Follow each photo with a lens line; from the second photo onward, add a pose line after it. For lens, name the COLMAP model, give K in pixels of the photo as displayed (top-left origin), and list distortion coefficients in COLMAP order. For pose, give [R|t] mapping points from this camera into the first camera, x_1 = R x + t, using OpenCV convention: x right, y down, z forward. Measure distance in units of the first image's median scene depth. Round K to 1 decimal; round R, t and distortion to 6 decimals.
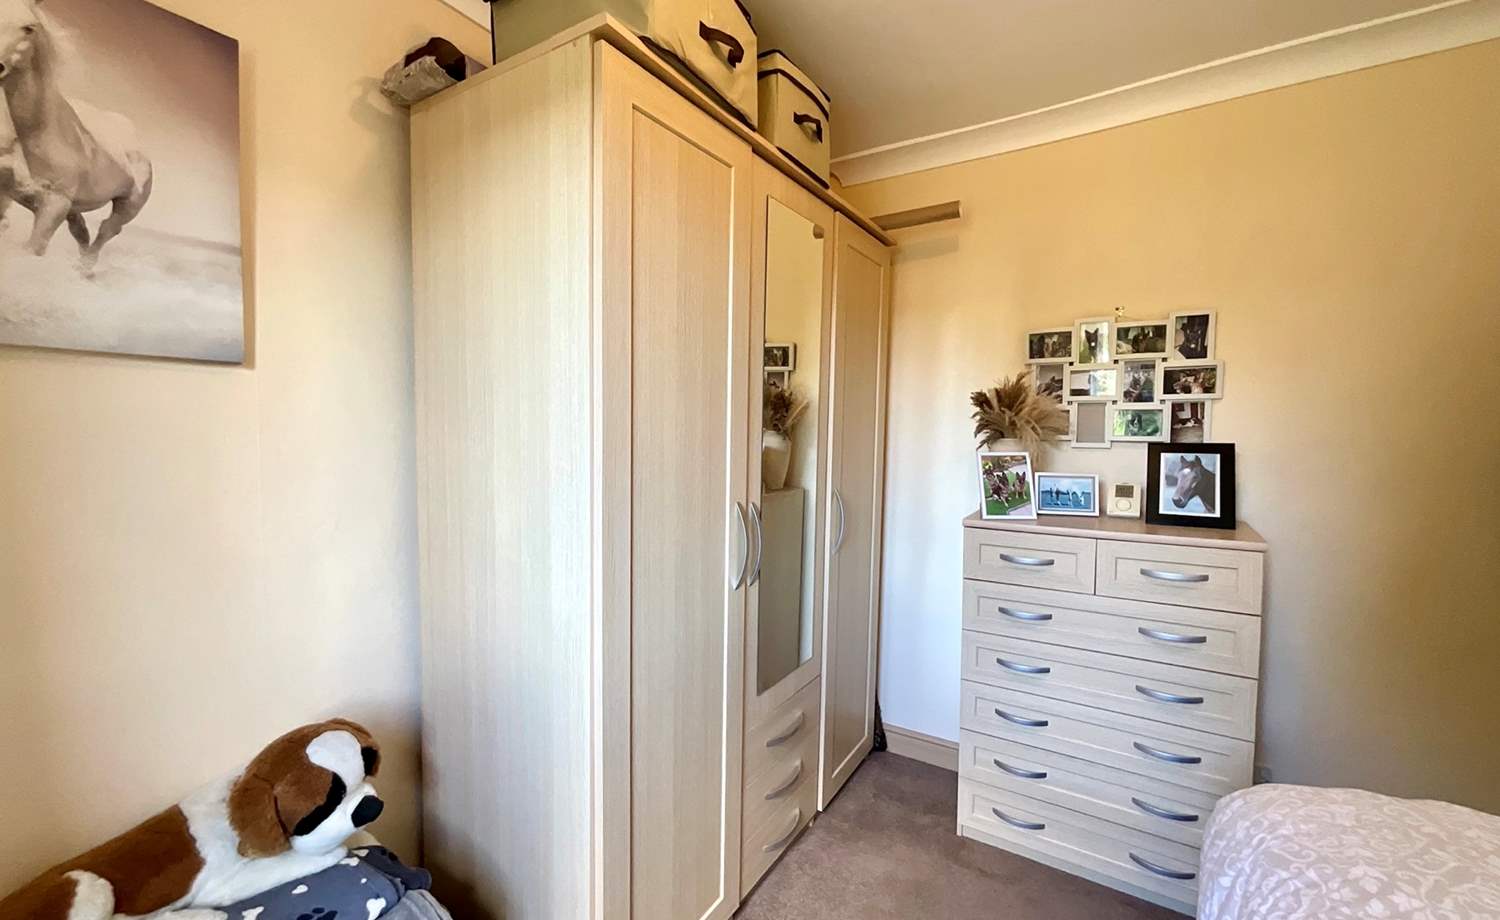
lens RADIAL K [[609.7, 0, 747.1], [0, 609.7, 462.7], [0, 0, 1]] dist [0.001516, 0.000445]
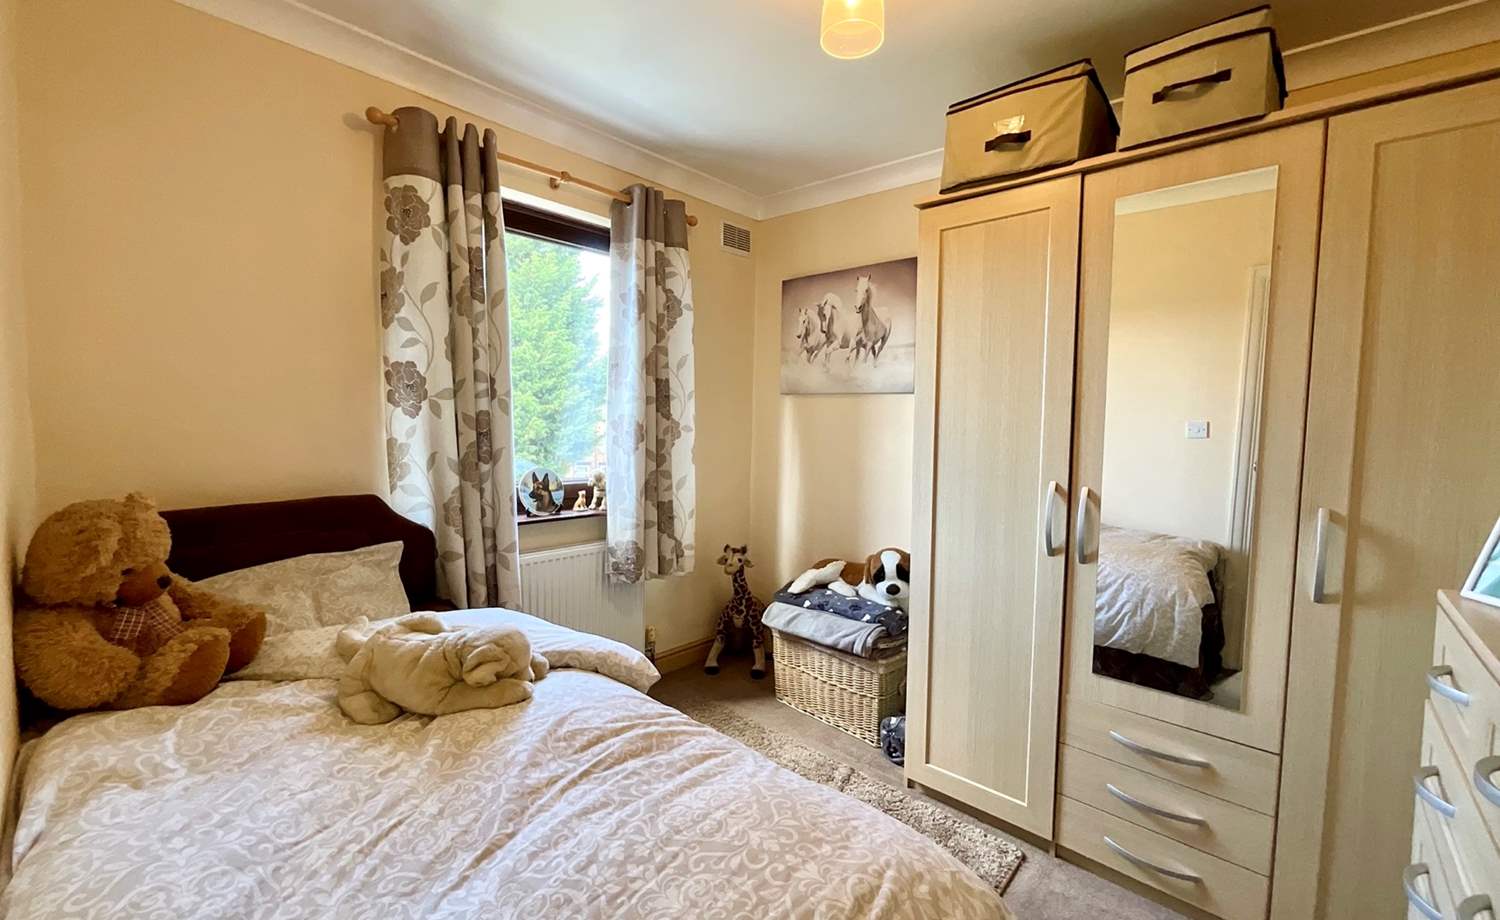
lens RADIAL K [[609.7, 0, 747.1], [0, 609.7, 462.7], [0, 0, 1]] dist [0.001516, 0.000445]
pose [[-0.168155, 0.063663, -0.983703, 1.770041], [-0.074113, 0.994272, 0.077016, -0.033381], [0.982971, 0.085855, -0.162474, 0.866543]]
